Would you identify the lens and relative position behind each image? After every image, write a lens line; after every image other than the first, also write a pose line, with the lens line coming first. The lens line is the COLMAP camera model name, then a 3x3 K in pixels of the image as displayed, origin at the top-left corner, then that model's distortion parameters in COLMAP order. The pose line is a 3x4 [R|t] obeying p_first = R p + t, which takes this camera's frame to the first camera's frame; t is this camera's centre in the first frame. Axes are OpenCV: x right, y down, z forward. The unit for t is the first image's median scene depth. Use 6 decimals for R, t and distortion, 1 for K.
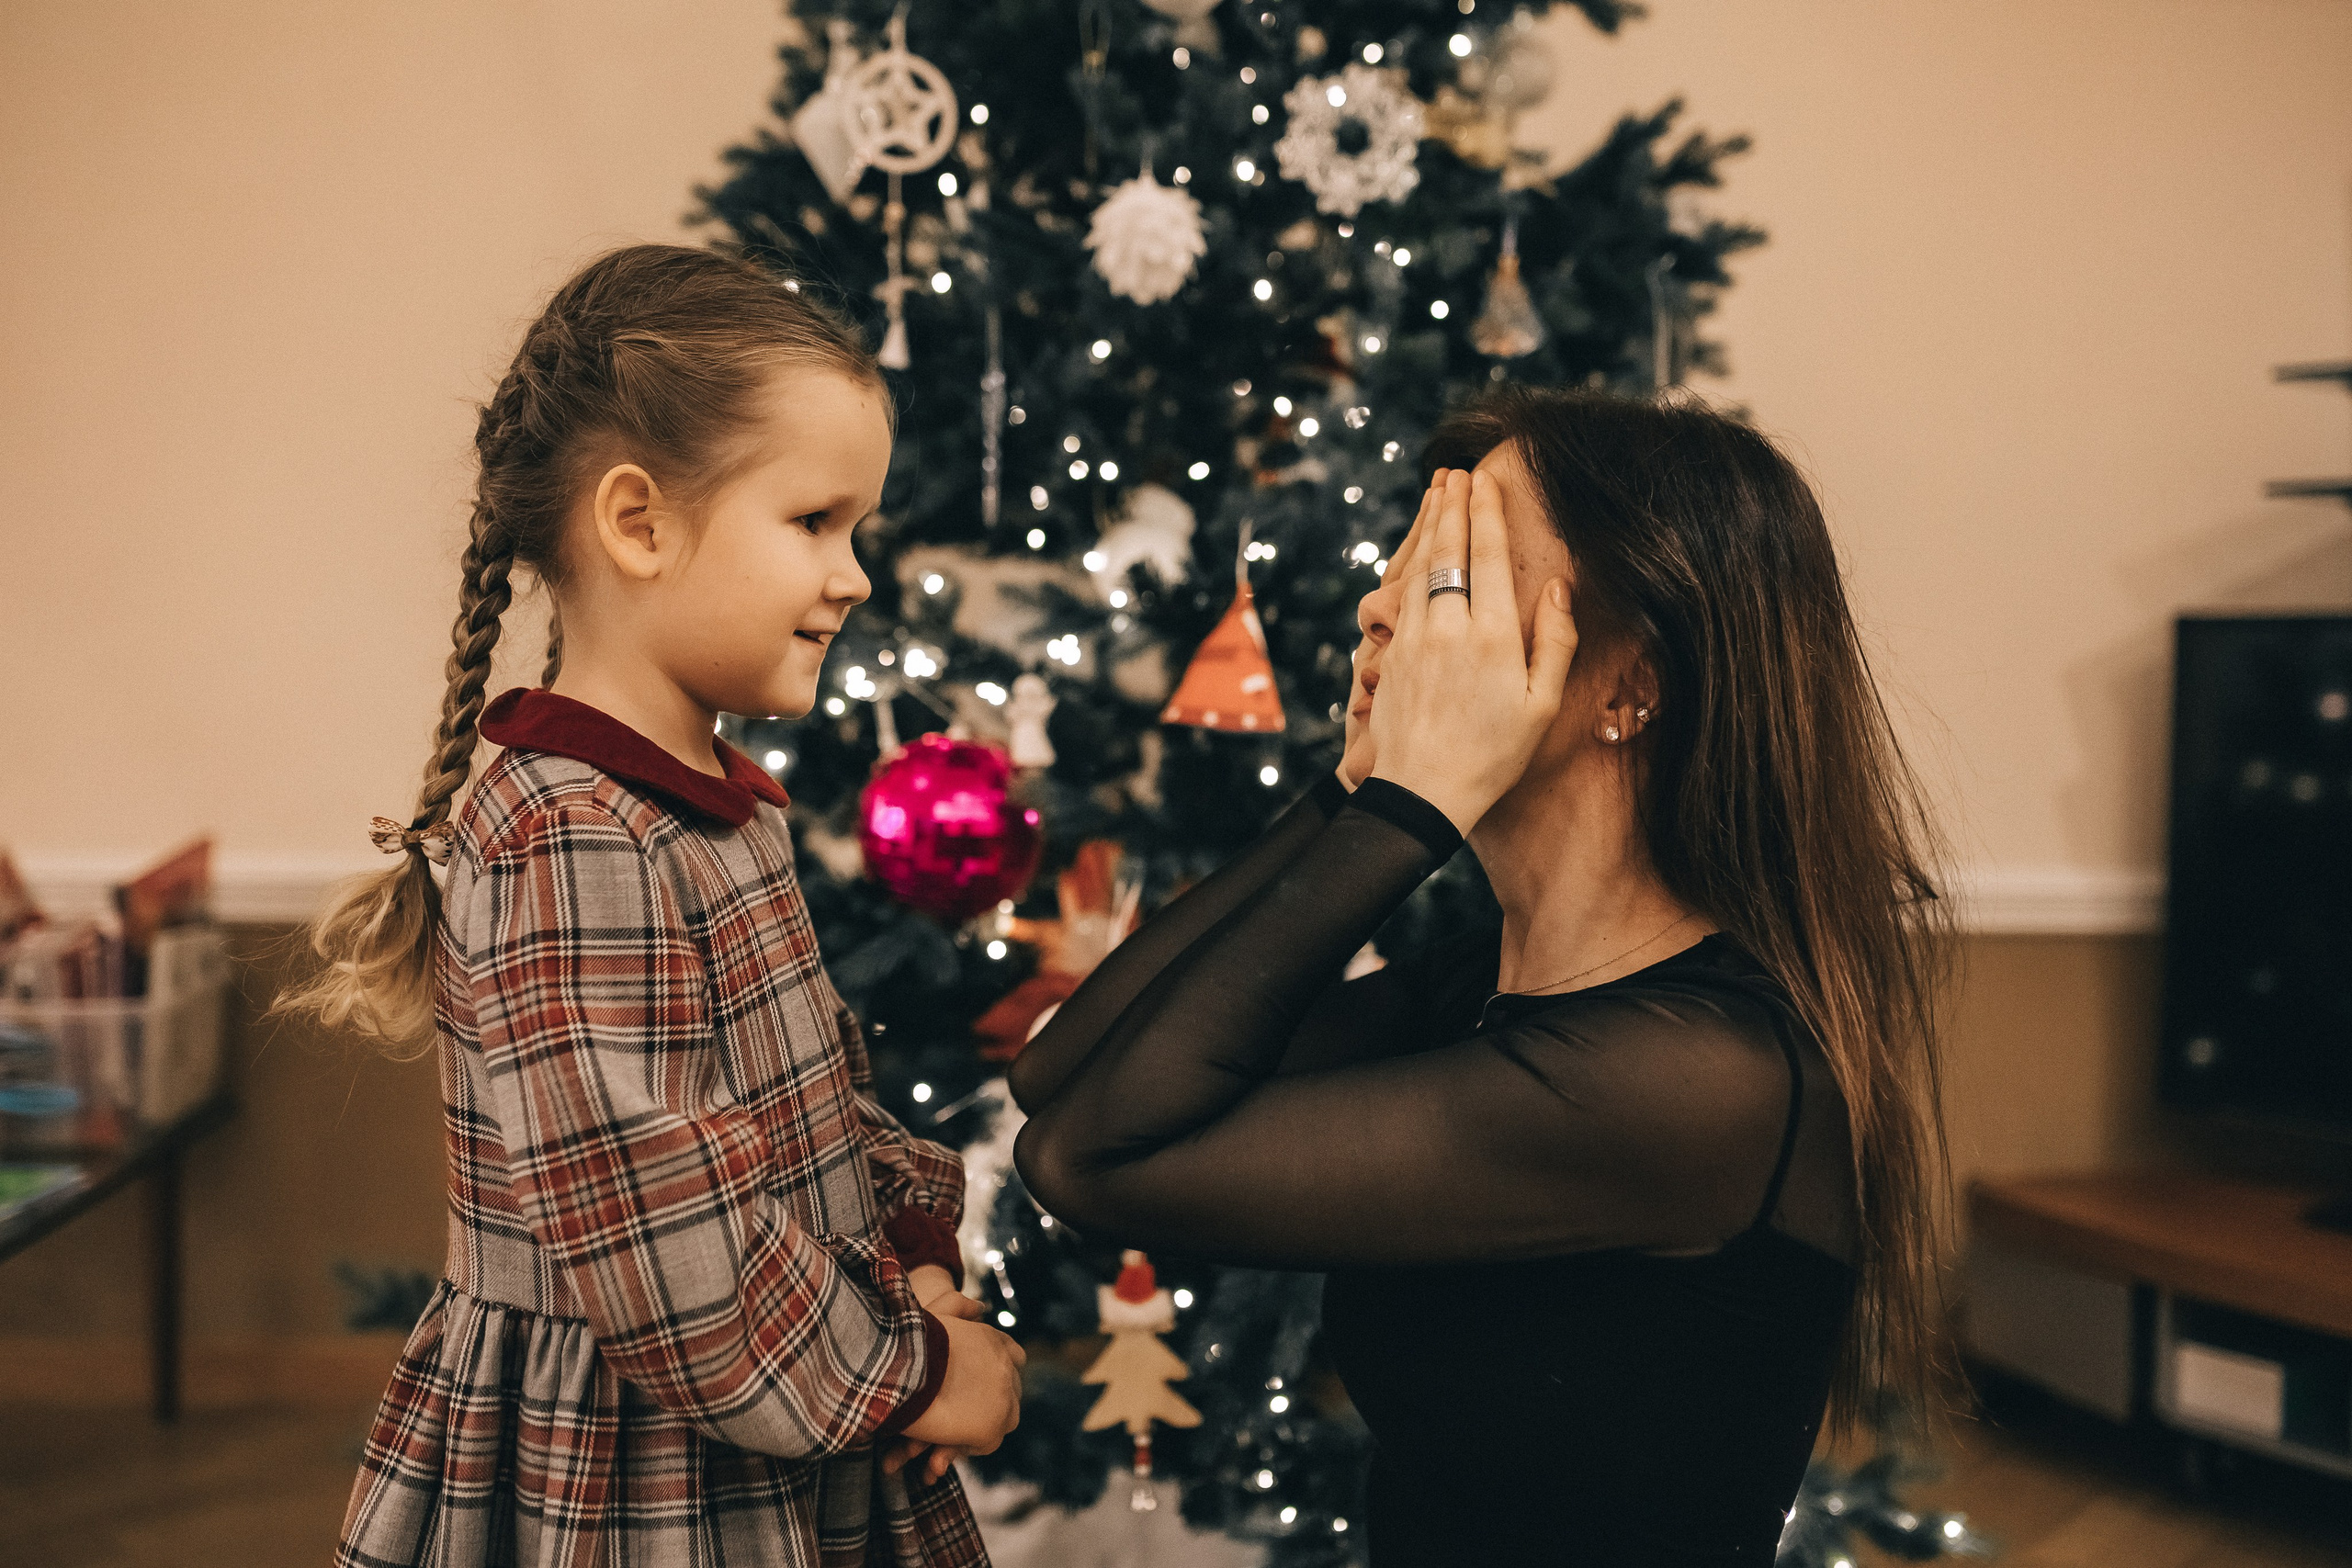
lens RADIAL K [[2494.6, 0, 1156.7], [0, 2494.6, 767.5], [0, 0, 1]] dist [-0.018023, 0.000000]
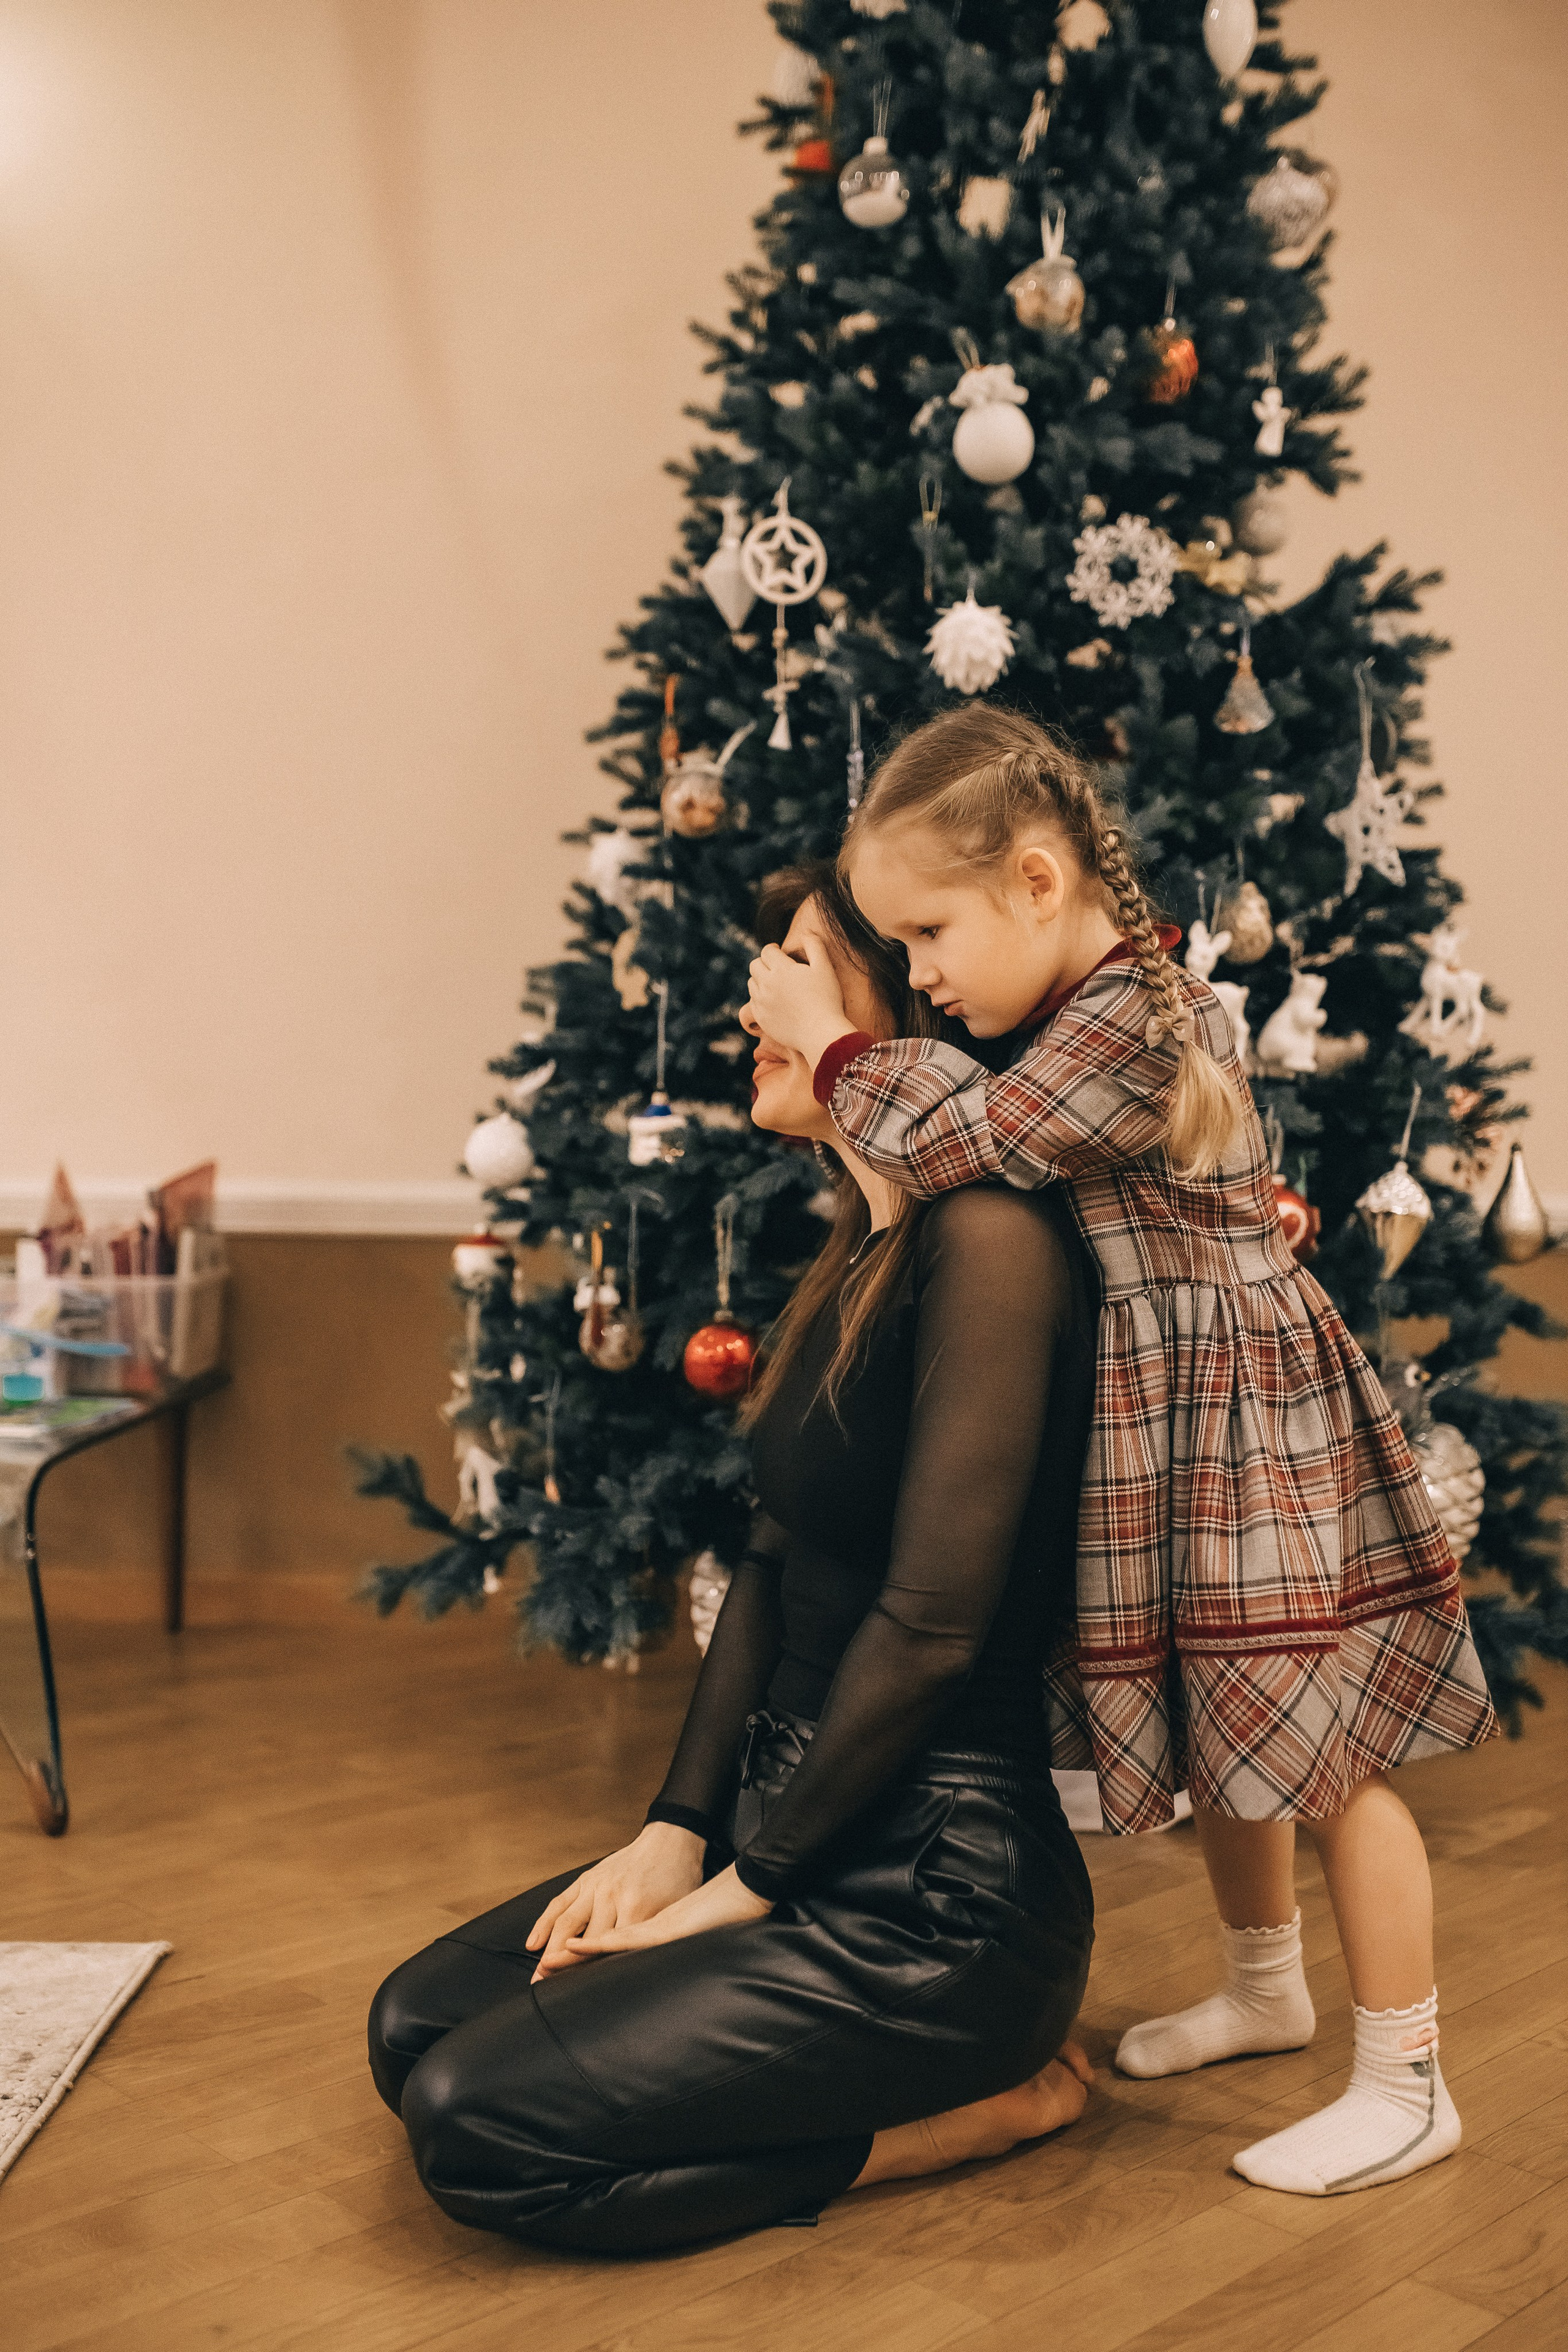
lens RADIAL K [[2415.6, 0, 755.1], [0, 2415.6, 1166.4], [0, 0, 1]] dist [-0.022707, 0.000000]
pose [[0.996641, -0.002099, -0.081873, -0.012506], [-0.000801, 0.999374, -0.035371, 0.103146], [0.081896, 0.035318, 0.996015, -0.267224]]
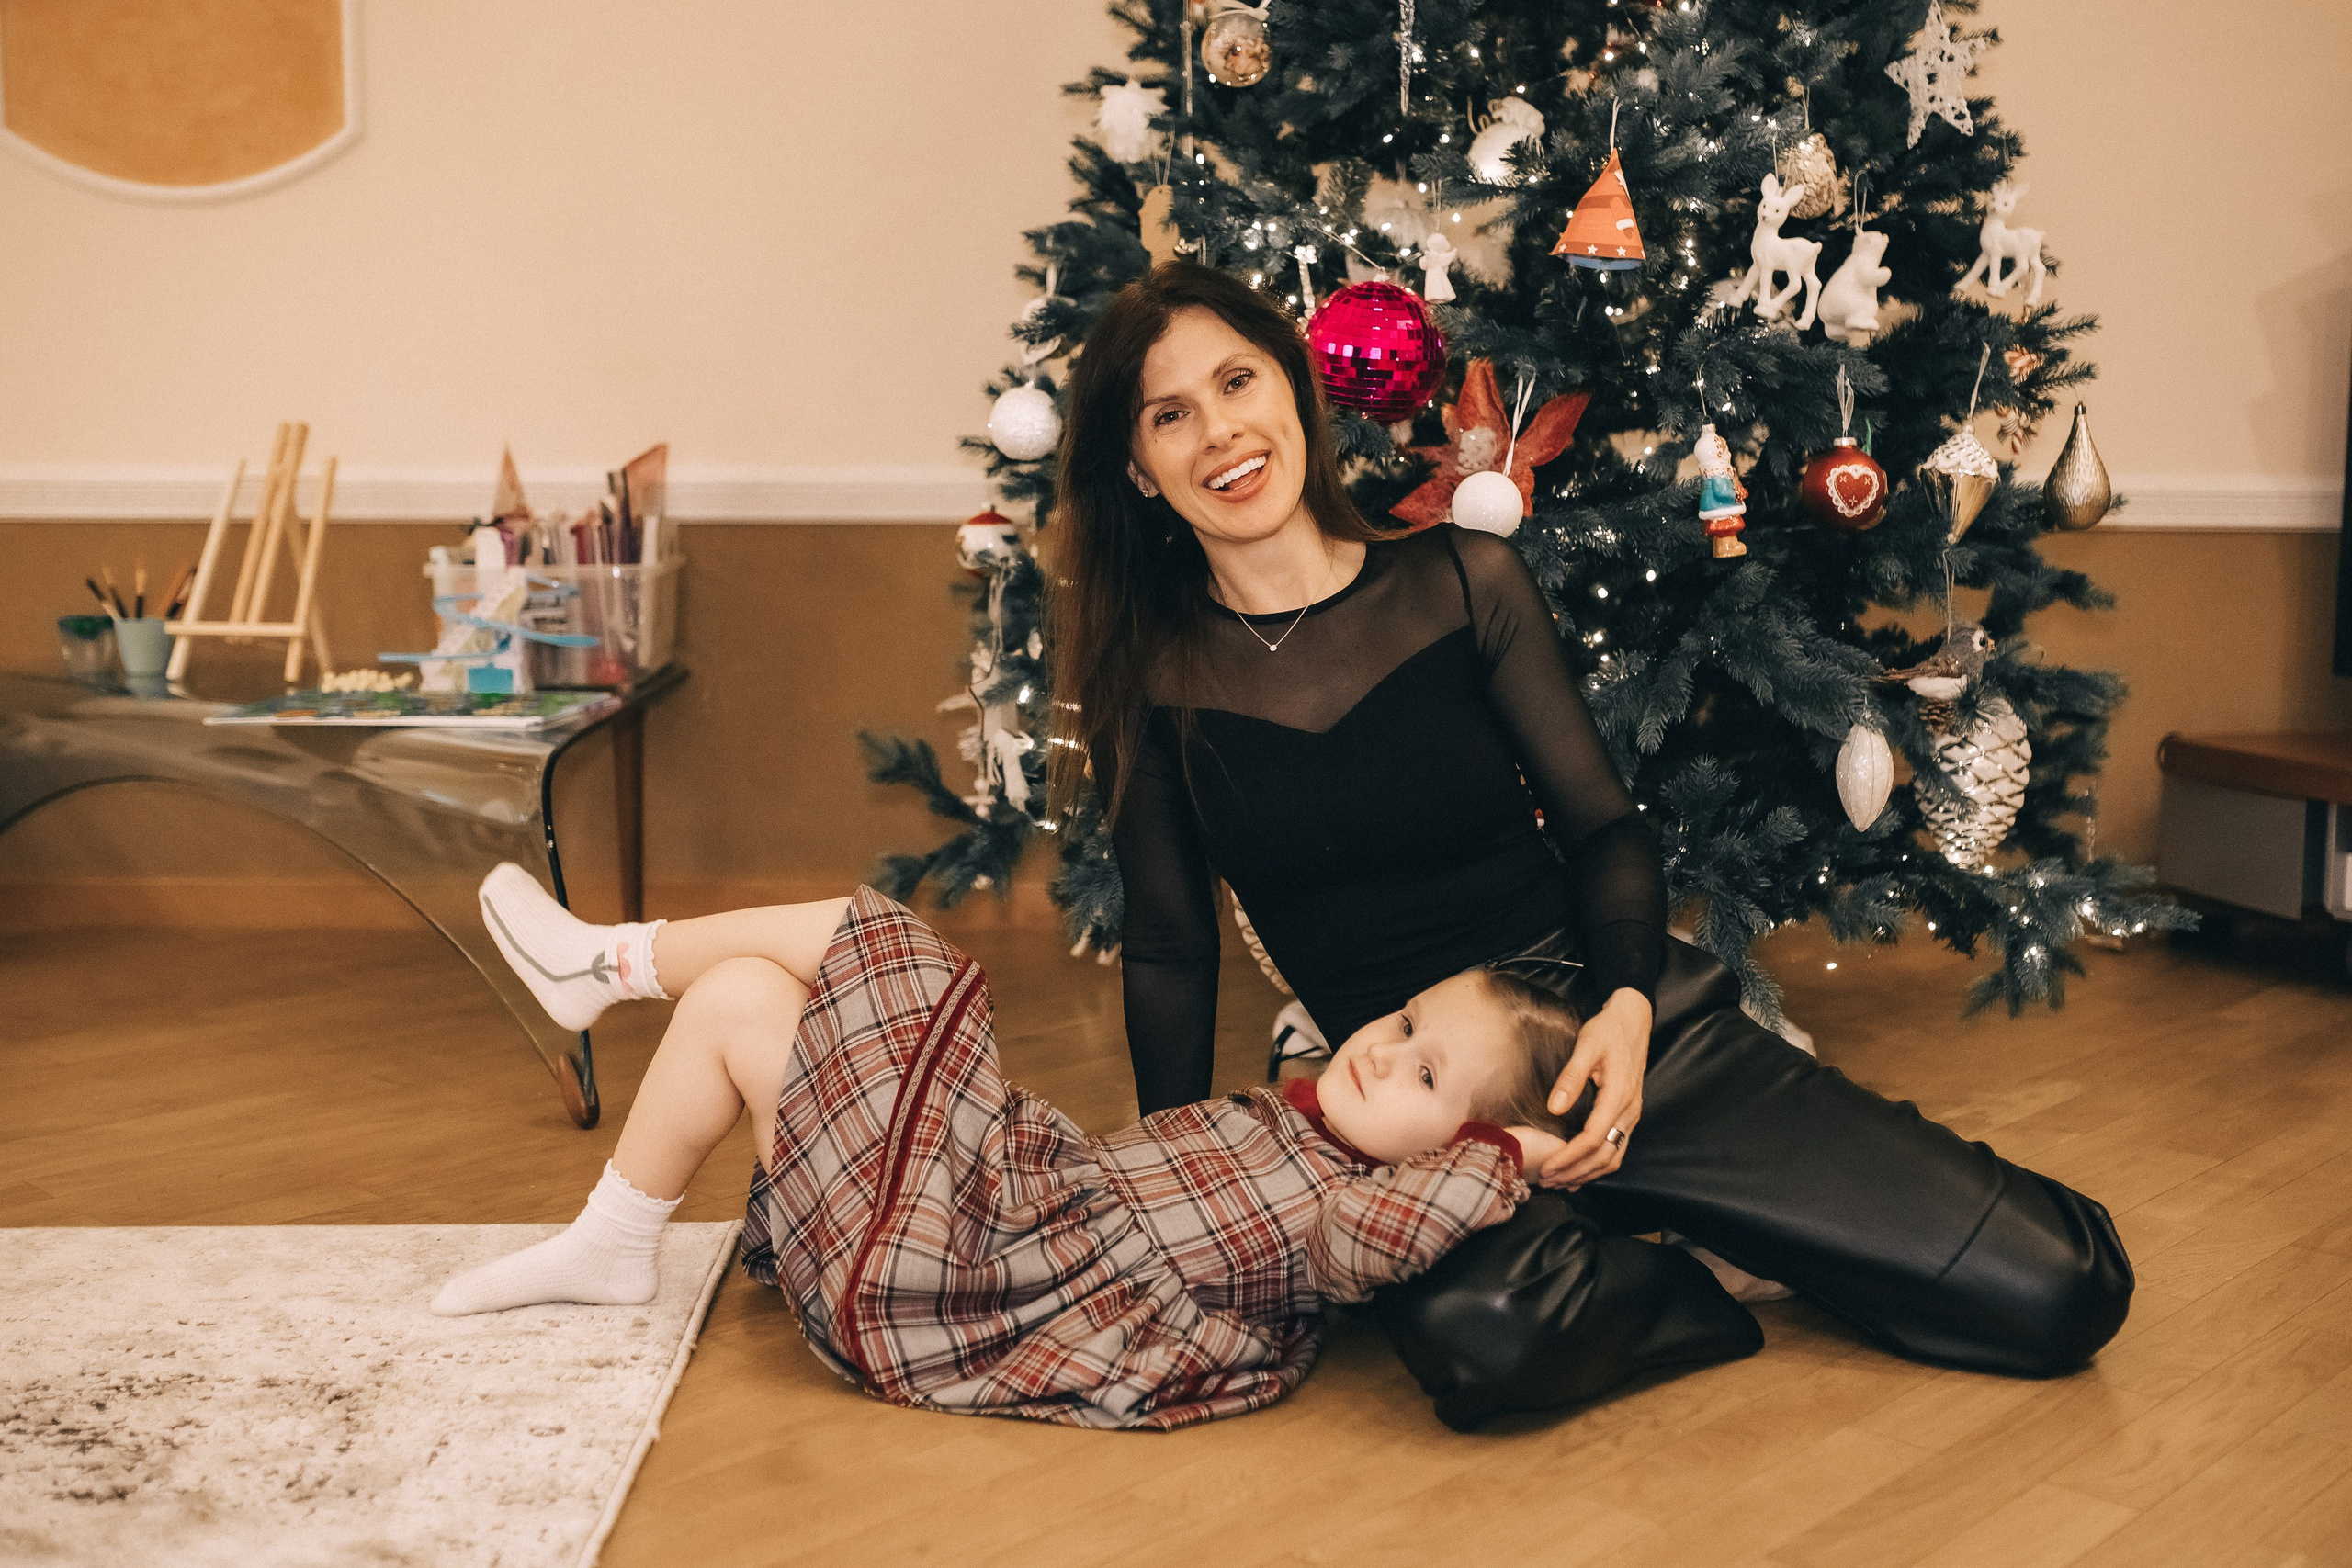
lens RADIAL K [[2617.0, 0, 1172.2], [0, 2617.0, 745.5], [0, 0, 1]] dist [-0.042576, 0.000000]
pose [[0.998940, -0.004671, -0.045798, -0.117372], [0.007755, 0.997696, 0.067405, 0.125487], [0.045377, -0.067688, 0.996674, -0.332934]]
